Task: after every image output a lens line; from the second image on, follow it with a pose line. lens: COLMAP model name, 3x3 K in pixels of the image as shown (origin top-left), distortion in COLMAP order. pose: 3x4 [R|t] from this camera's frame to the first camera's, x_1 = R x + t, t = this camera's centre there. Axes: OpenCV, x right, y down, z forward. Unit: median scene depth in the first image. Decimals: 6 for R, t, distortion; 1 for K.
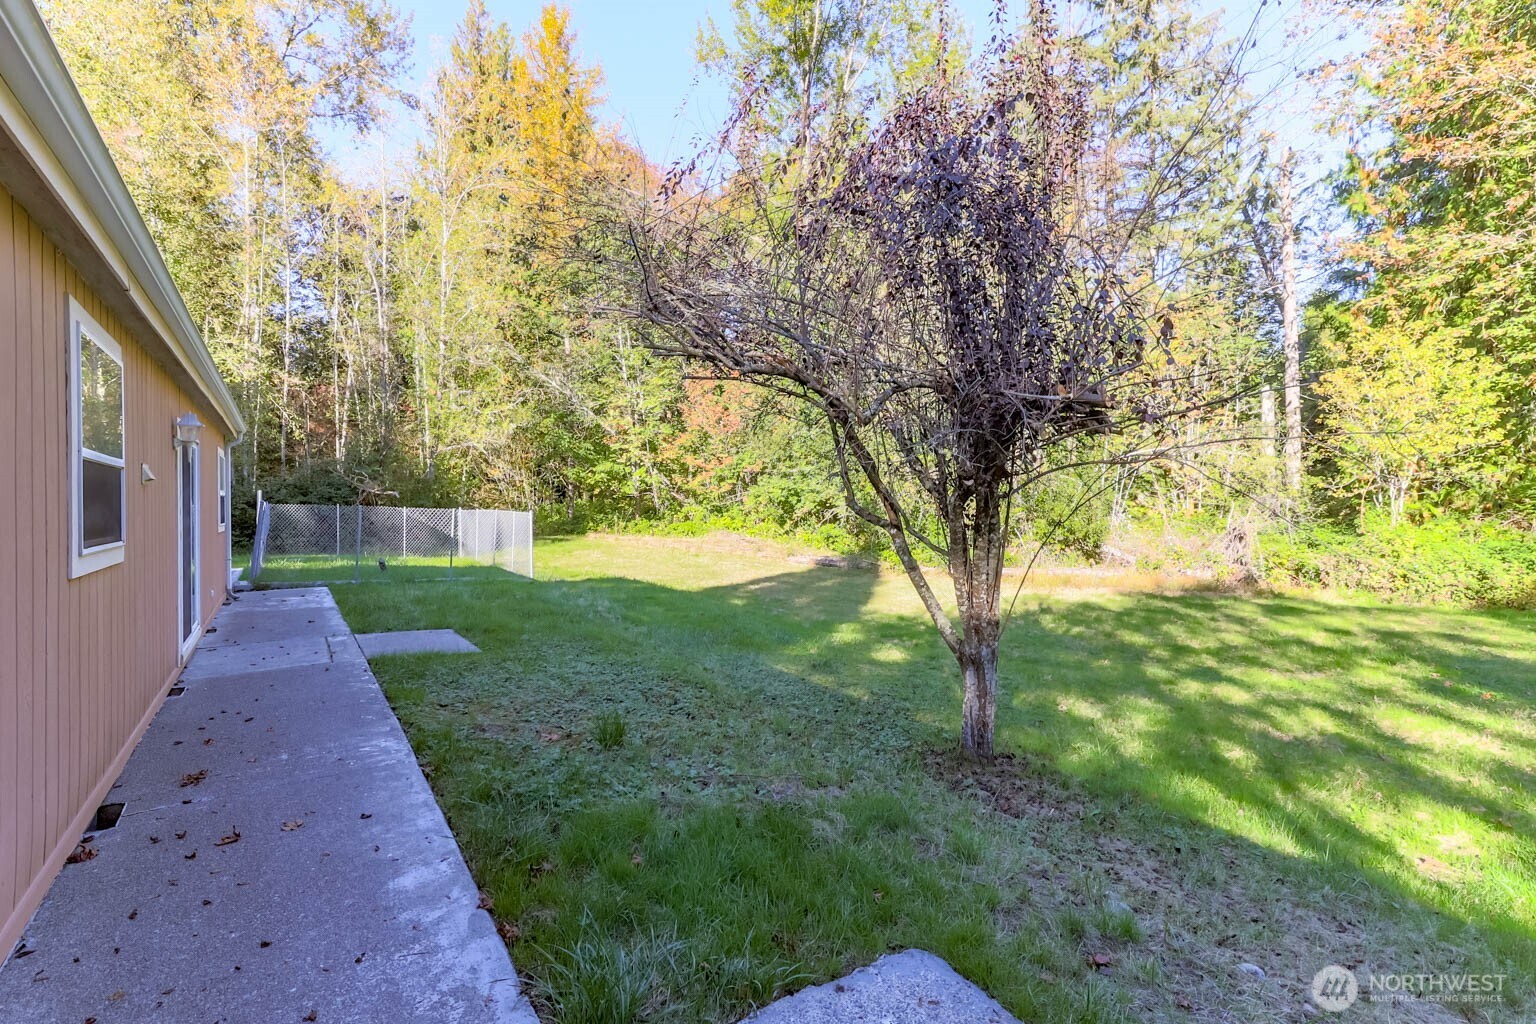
lens RADIAL K [[766.7, 0, 760.0], [0, 766.7, 499.2], [0, 0, 1]] dist [0.011298, 0.001298]
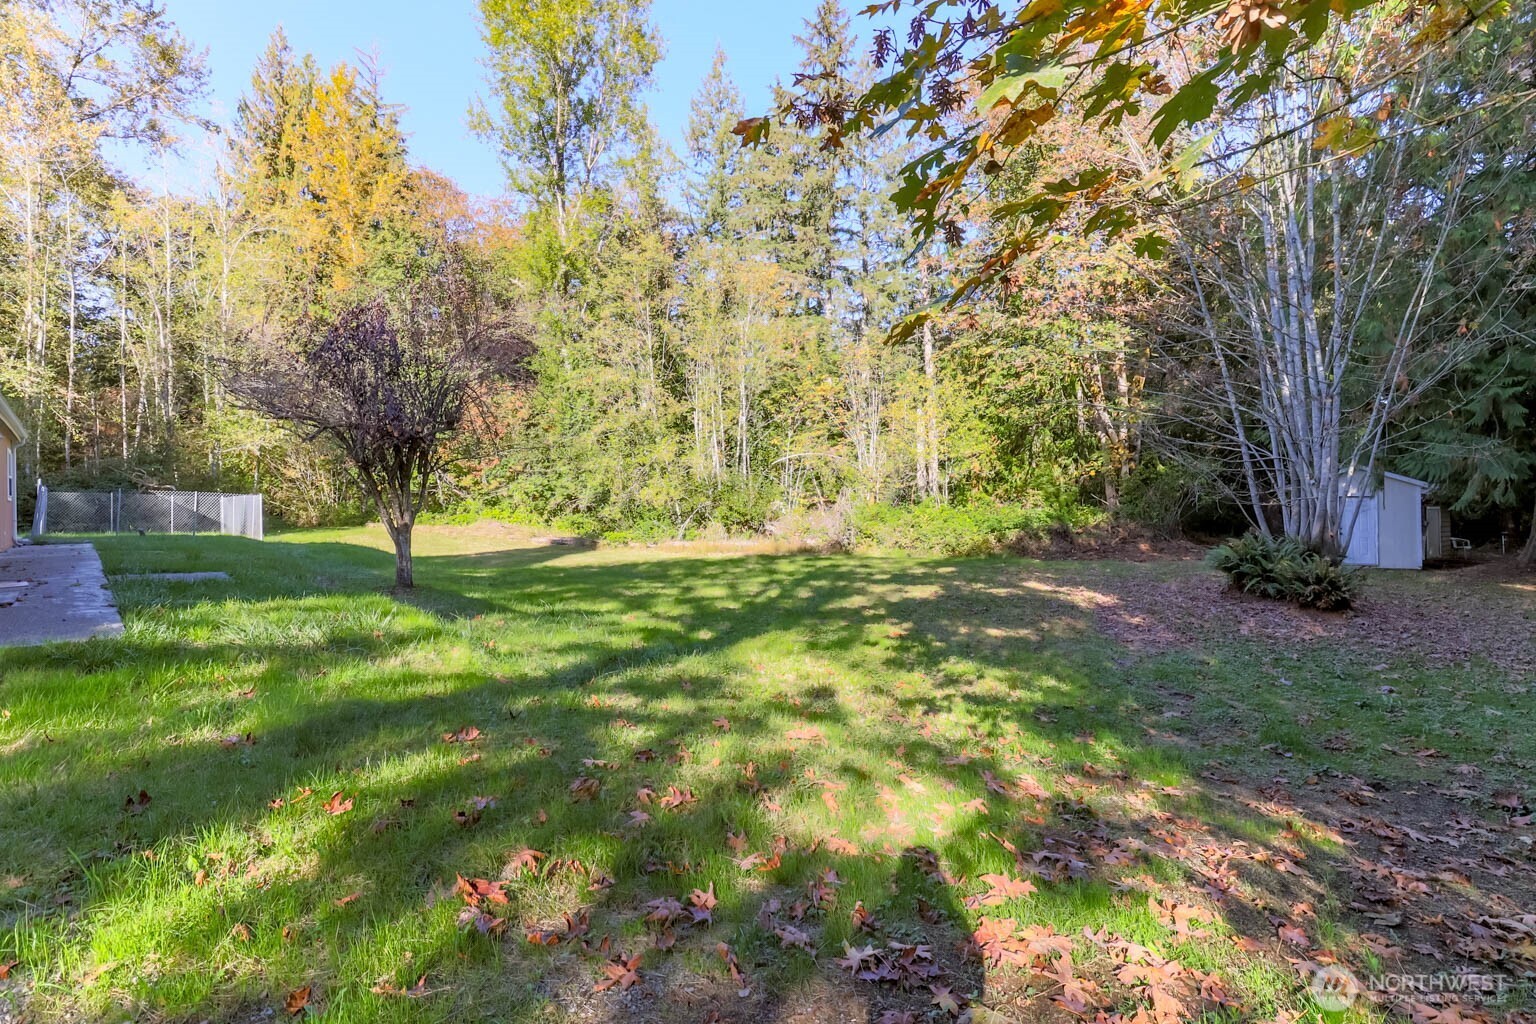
lens RADIAL K [[766.7, 0, 779.6], [0, 766.7, 496.8], [0, 0, 1]] dist [0.011298, 0.001298]
pose [[0.983540, -0.005496, 0.180604, 0.181334], [0.007196, 0.999936, -0.008754, 0.018391], [-0.180545, 0.009909, 0.983517, -0.272252]]
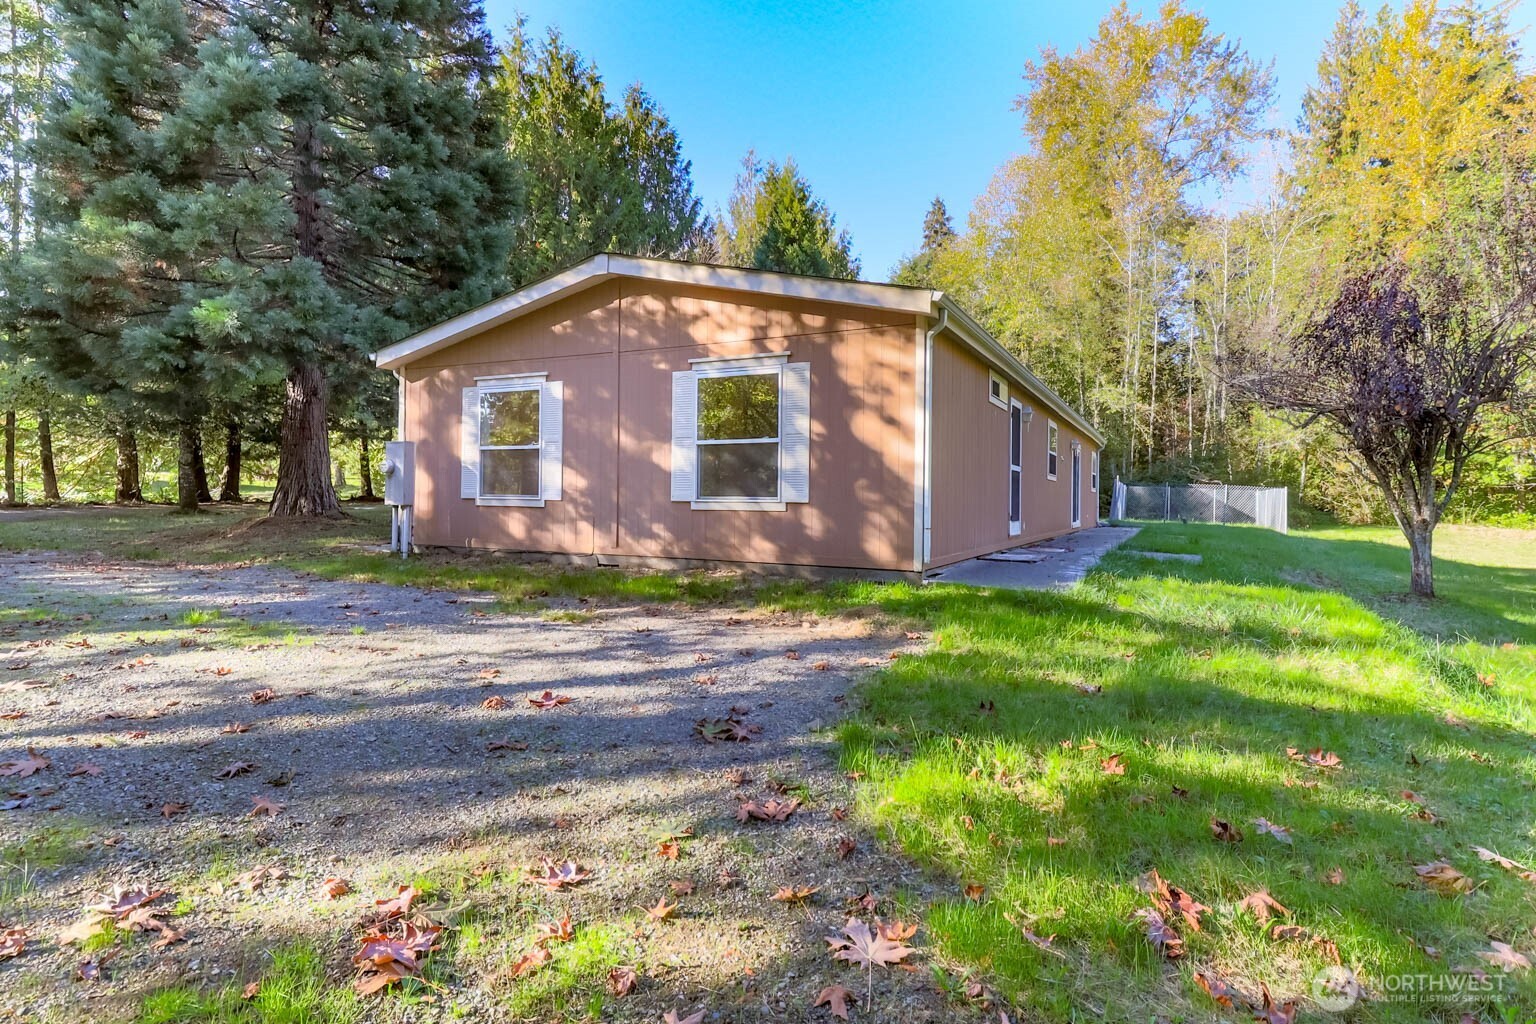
lens RADIAL K [[766.7, 0, 774.3], [0, 766.7, 505.8], [0, 0, 1]] dist [0.011298, 0.001298]
pose [[0.508086, 0.015363, -0.861169, 0.208559], [-0.012601, 0.999866, 0.010402, 0.021479], [0.861214, 0.005566, 0.508212, -0.255489]]
